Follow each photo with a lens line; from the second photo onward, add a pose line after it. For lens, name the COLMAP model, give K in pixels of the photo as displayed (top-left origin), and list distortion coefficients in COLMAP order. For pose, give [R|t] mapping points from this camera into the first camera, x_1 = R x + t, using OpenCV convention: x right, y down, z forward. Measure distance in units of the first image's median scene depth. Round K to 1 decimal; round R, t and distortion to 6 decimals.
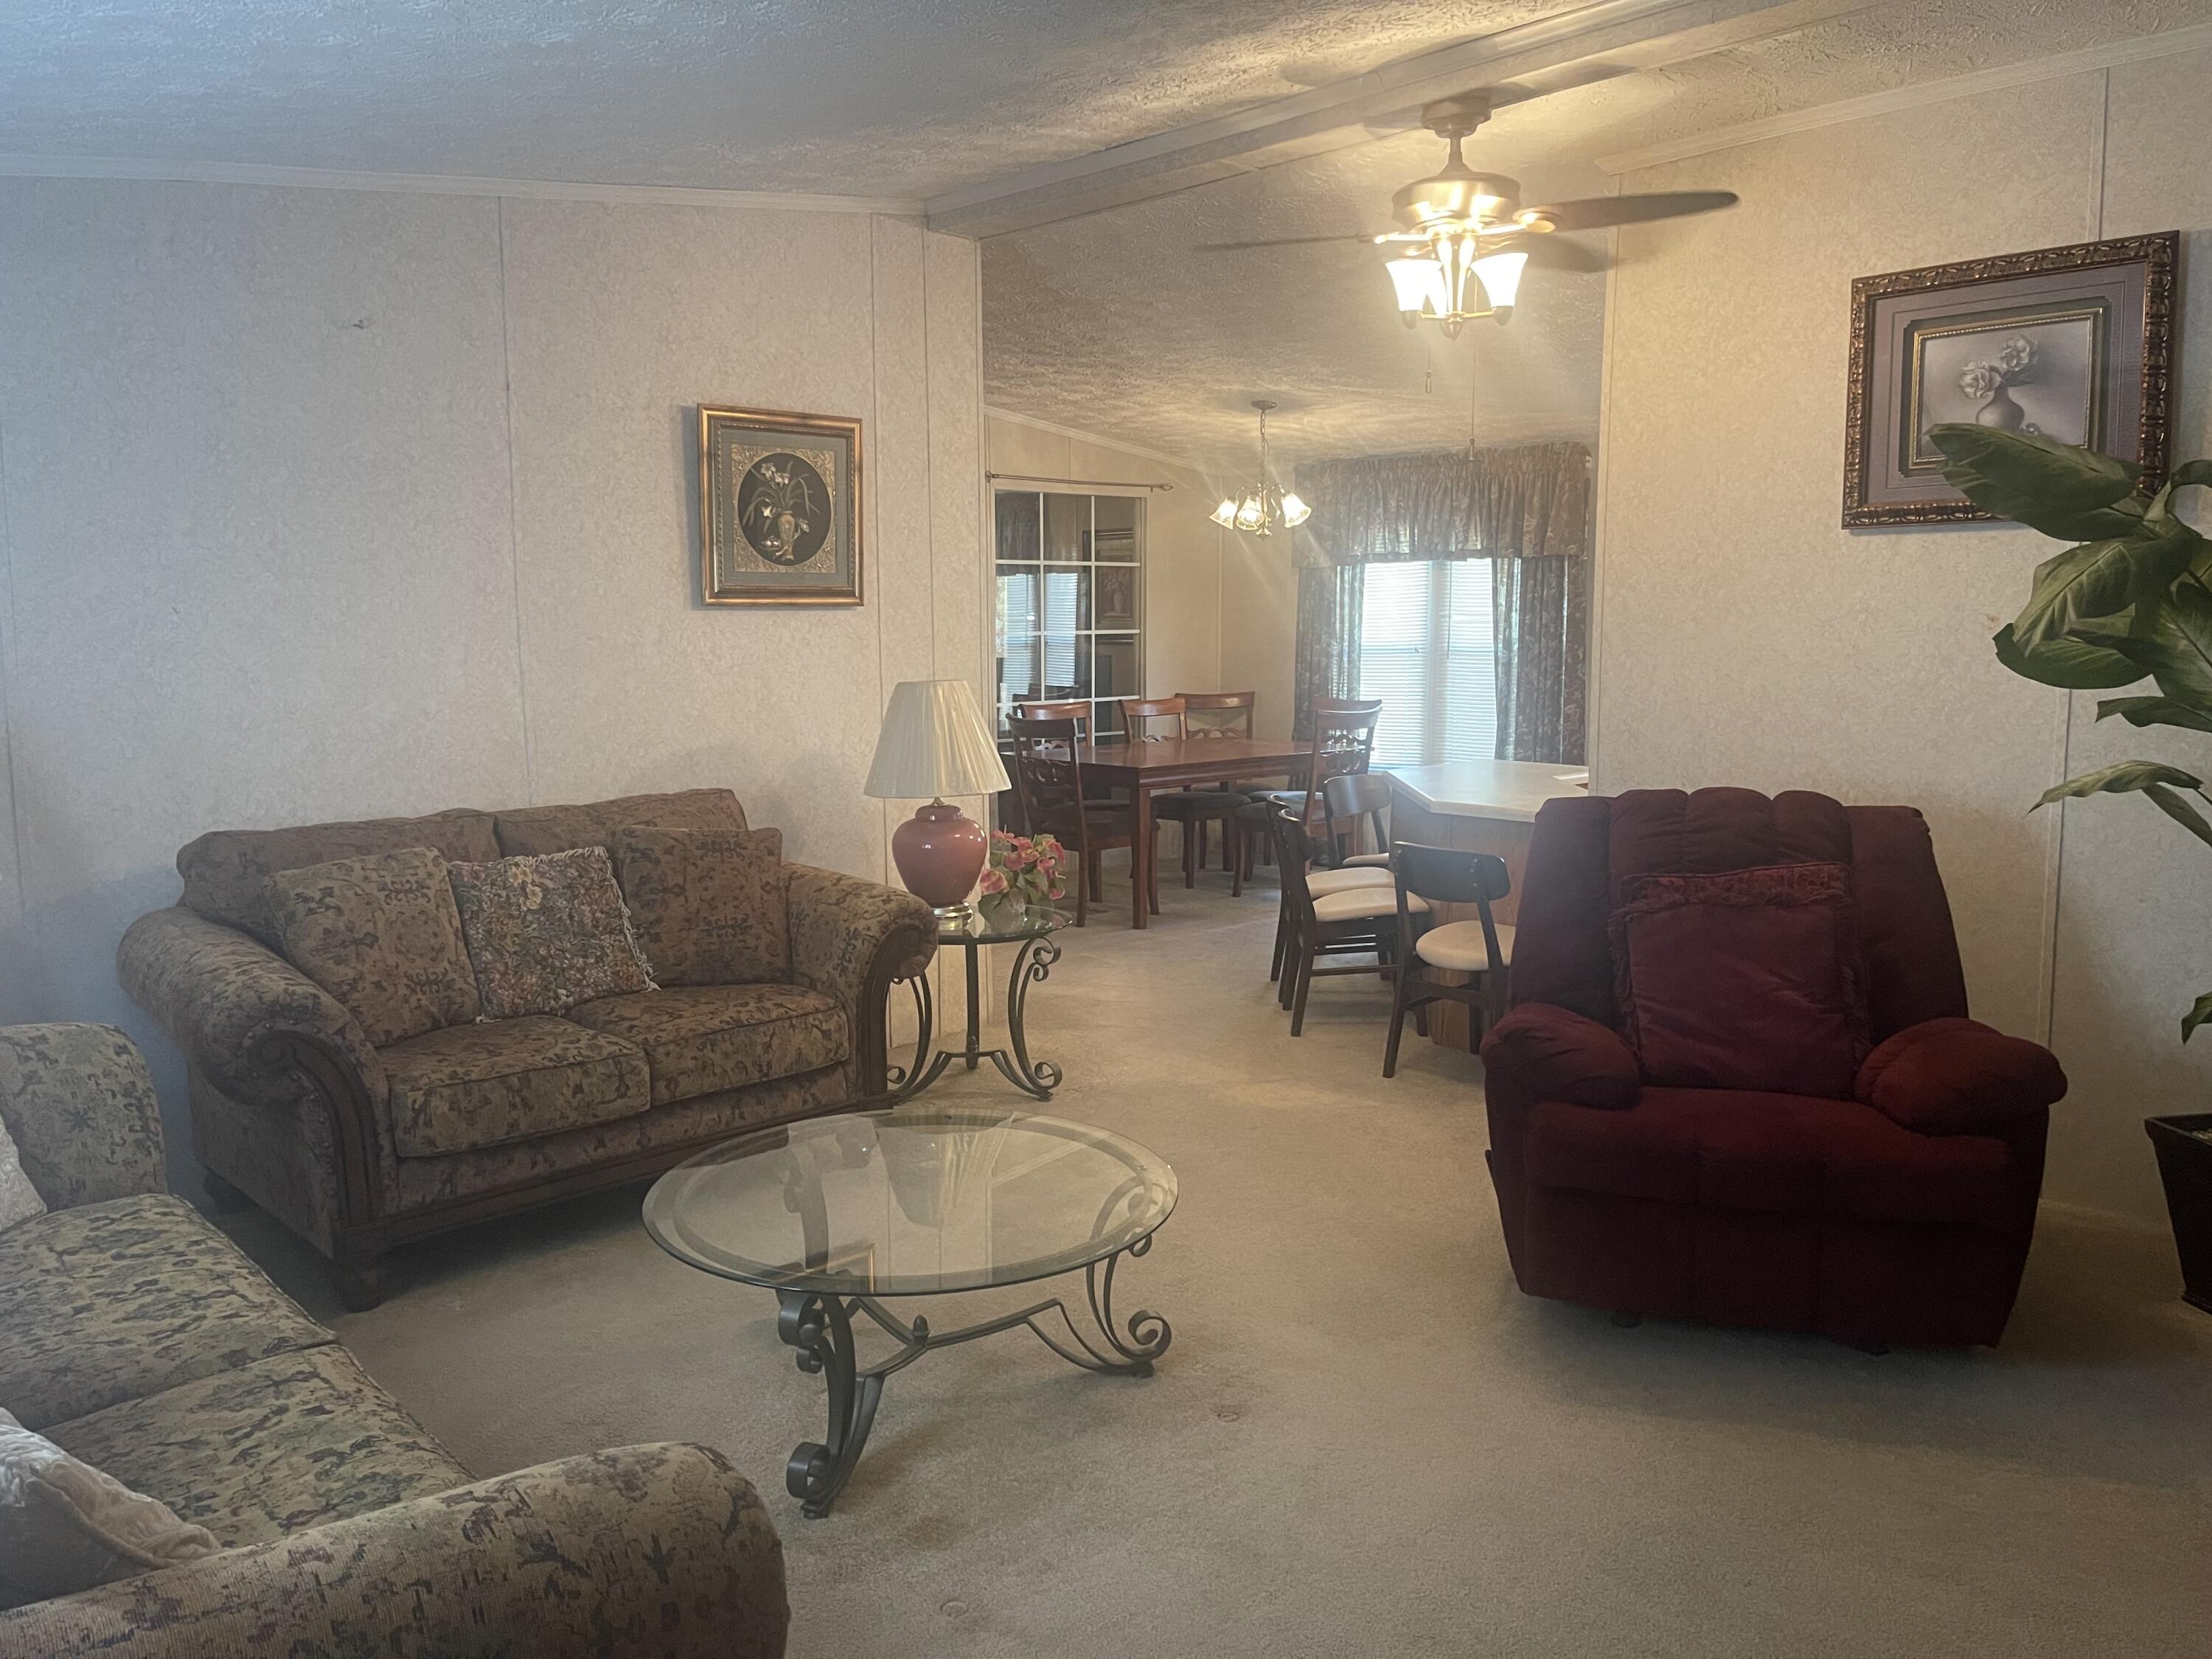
lens RADIAL K [[1643.7, 0, 1082.2], [0, 1643.7, 833.5], [0, 0, 1]] dist [0.048335, -0.052773]
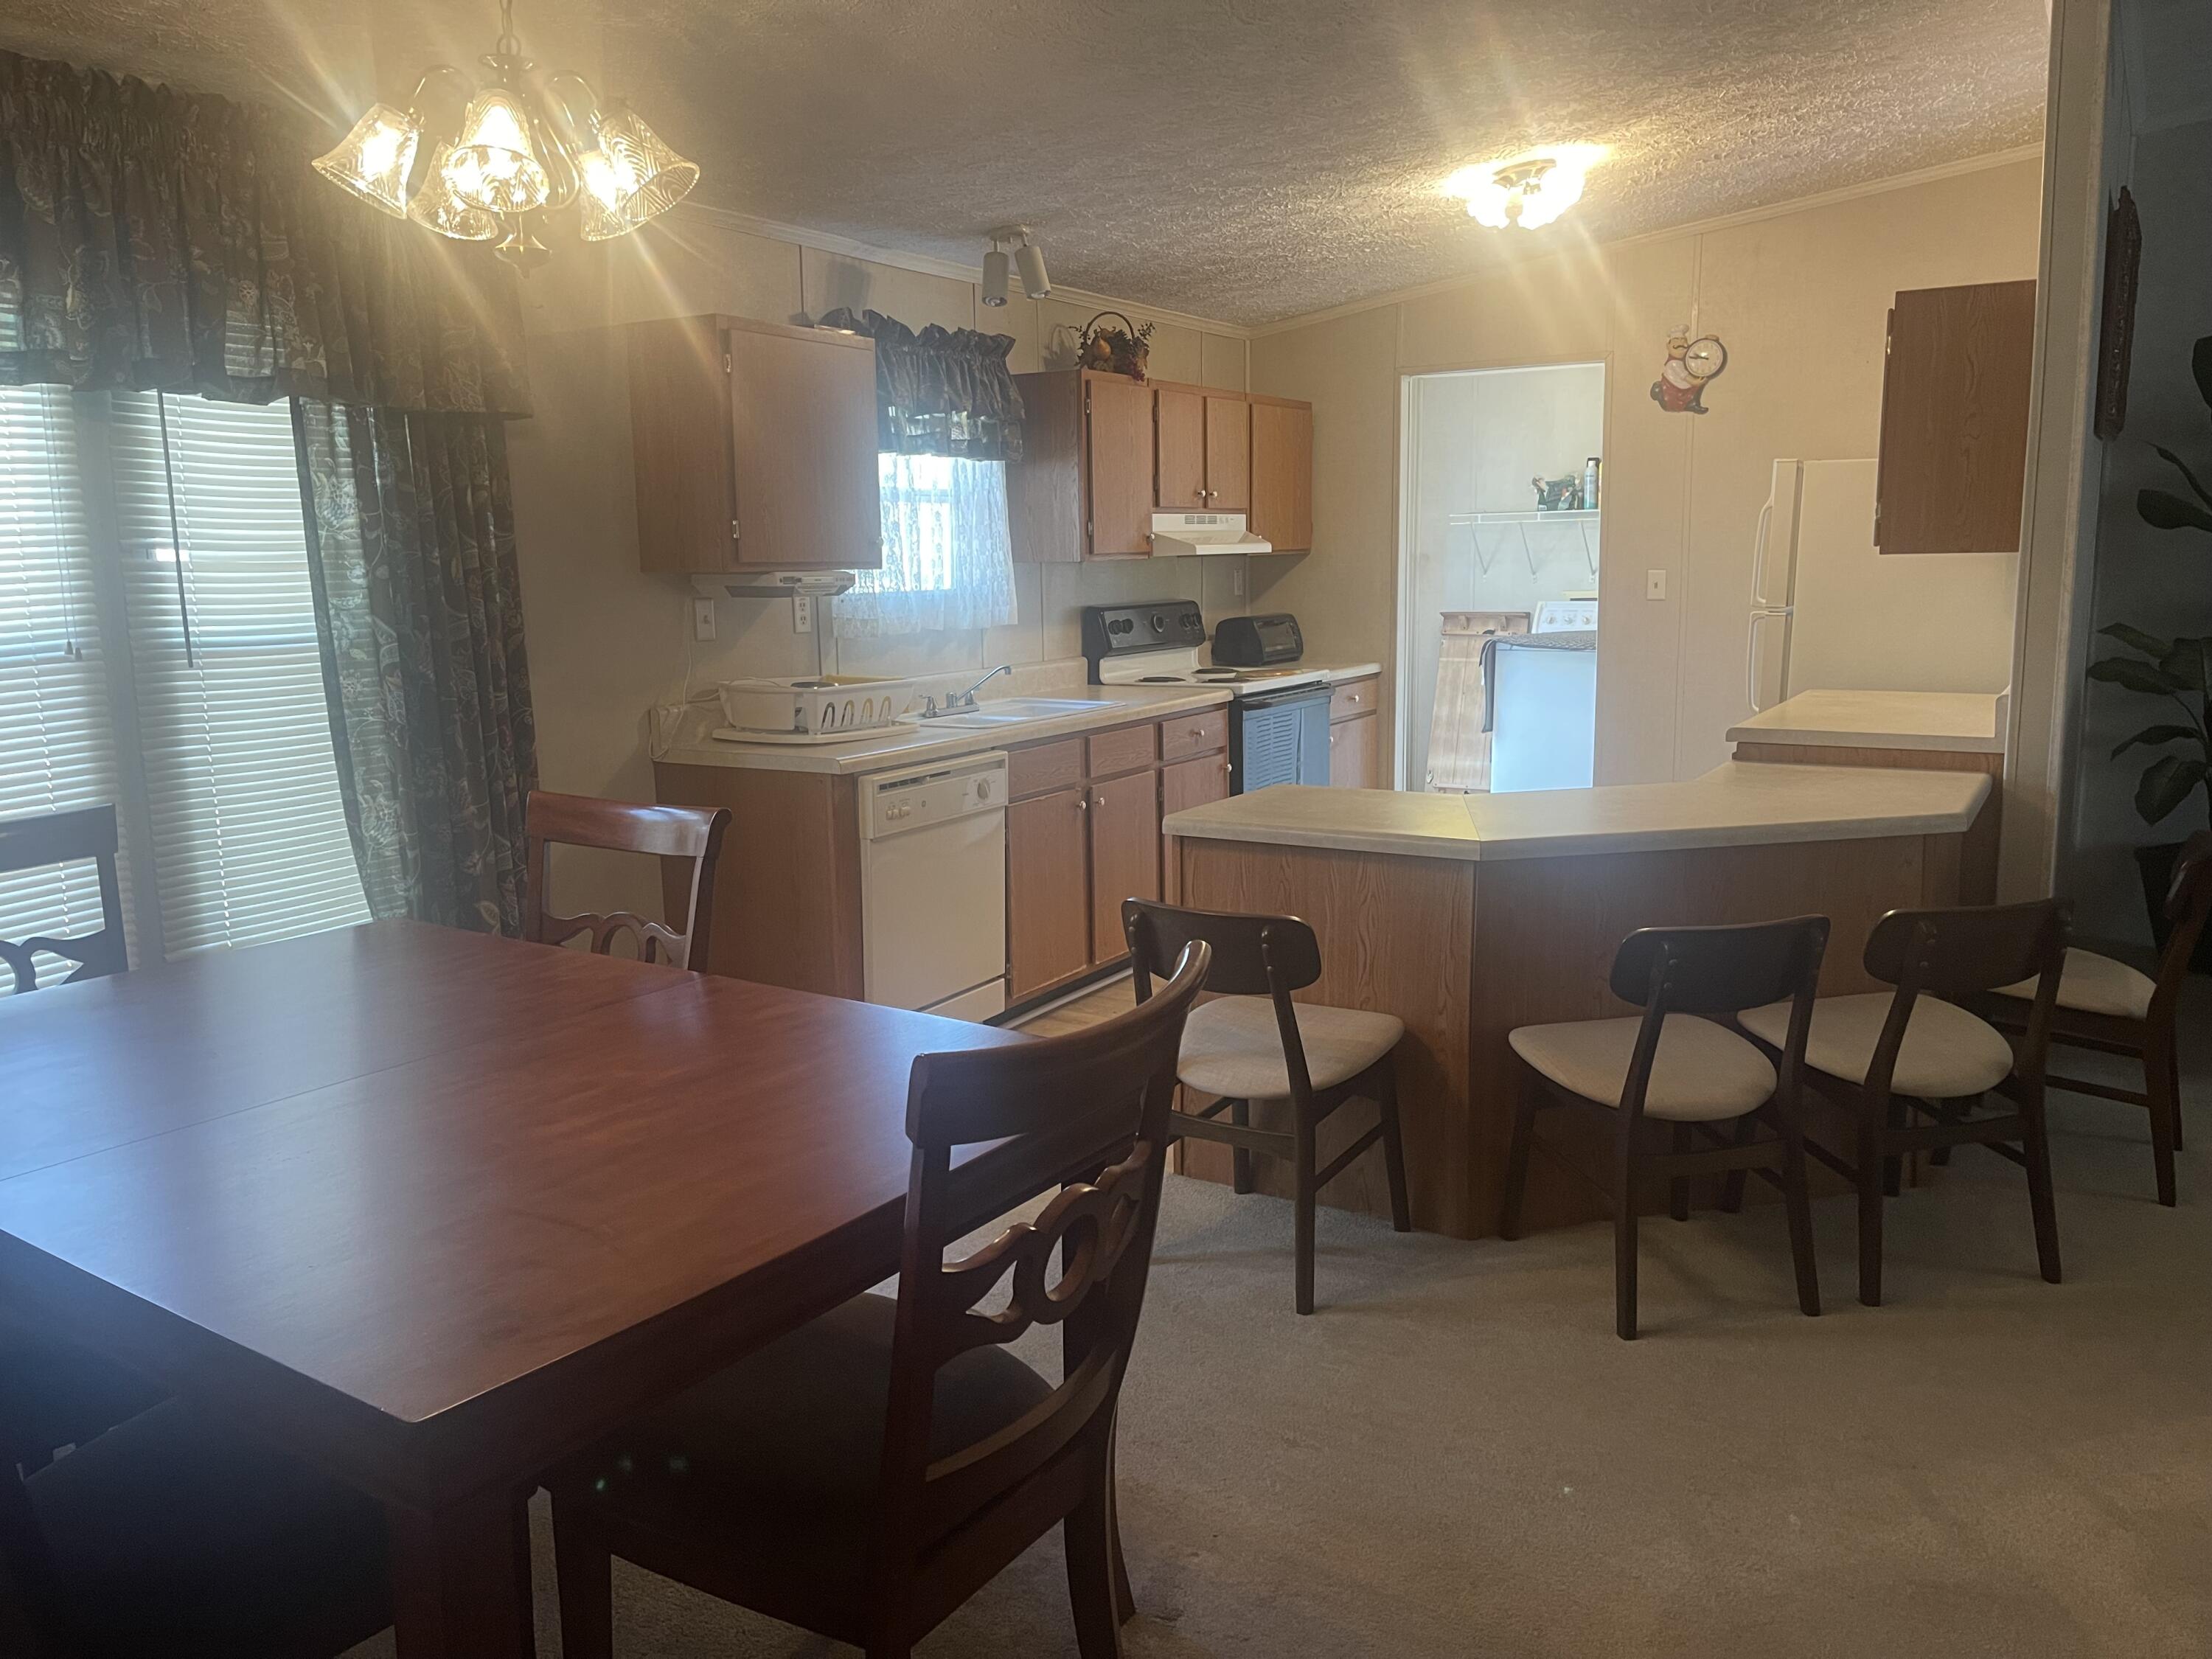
lens RADIAL K [[1617.4, 0, 1106.7], [0, 1617.4, 836.9], [0, 0, 1]] dist [0.040438, -0.017460]
pose [[-0.262095, -0.155747, 0.952391, -0.179716], [0.146092, 0.969114, 0.198685, -0.112610], [-0.953920, 0.191211, -0.231247, 0.902254]]
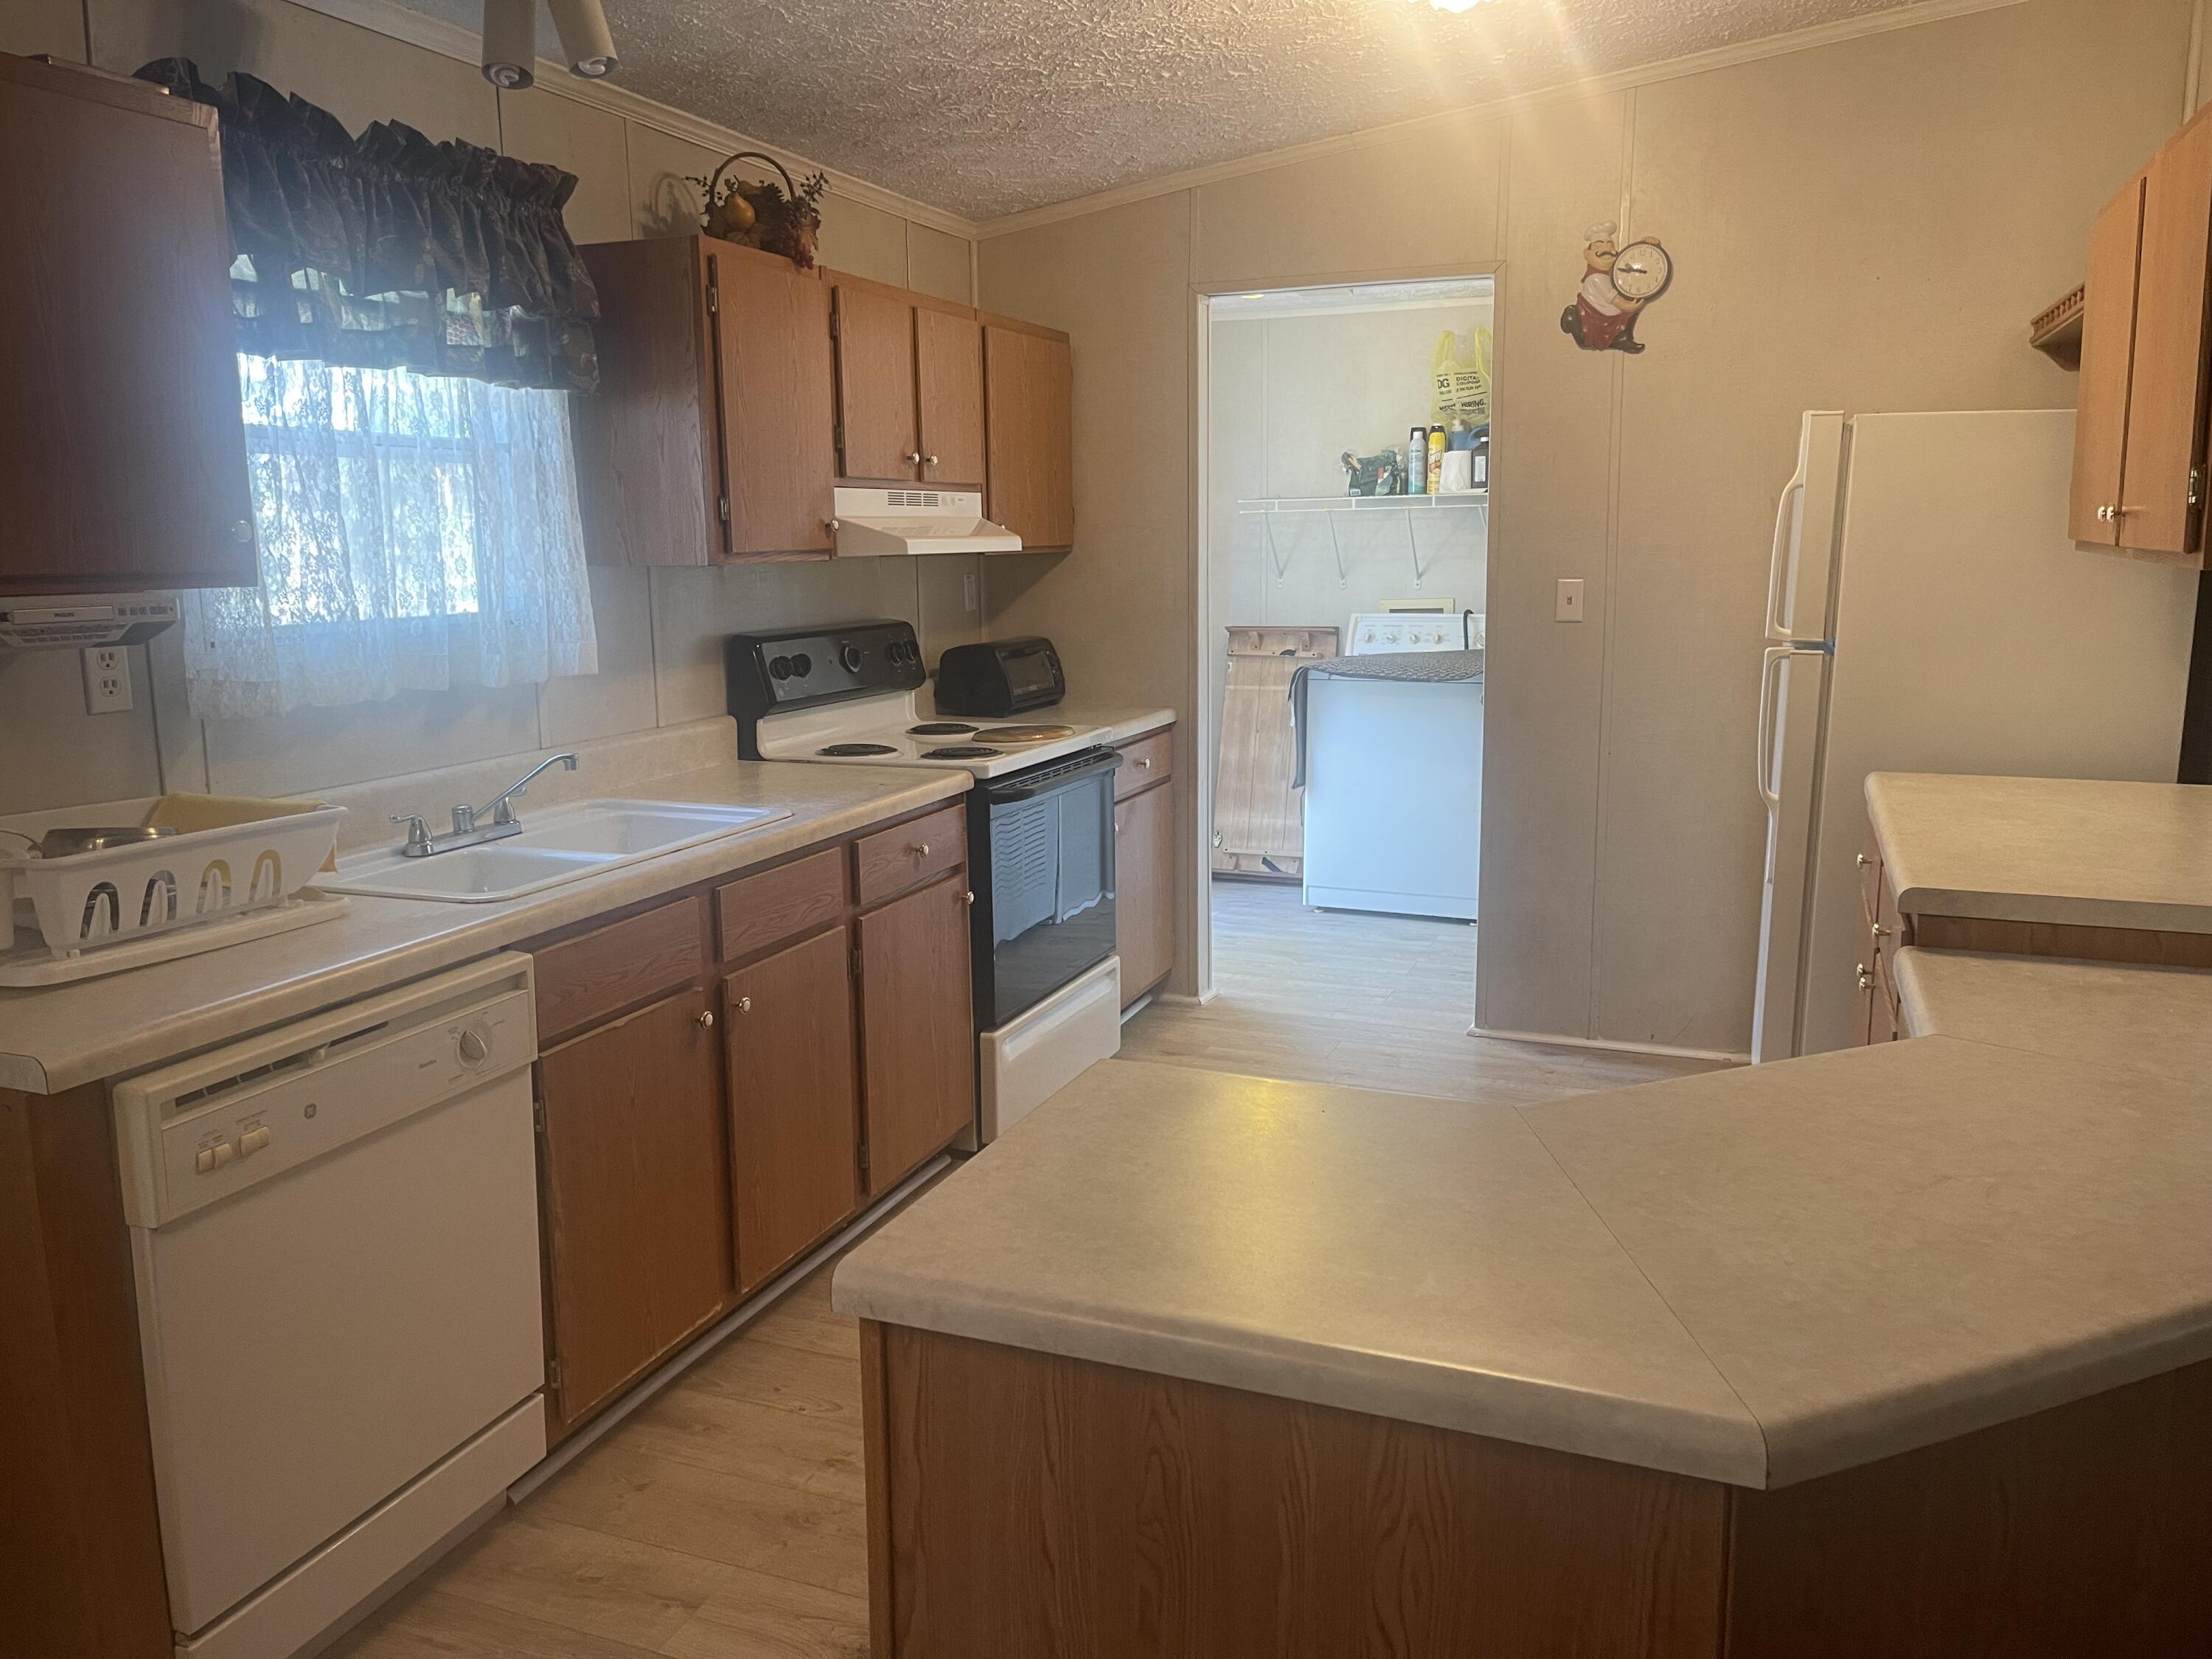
lens RADIAL K [[1643.7, 0, 1088.1], [0, 1643.7, 823.8], [0, 0, 1]] dist [0.048335, -0.052773]
pose [[-0.414104, -0.142446, 0.899014, 0.055272], [0.136366, 0.966823, 0.216003, -0.105498], [-0.899957, 0.212042, -0.380941, 0.824278]]
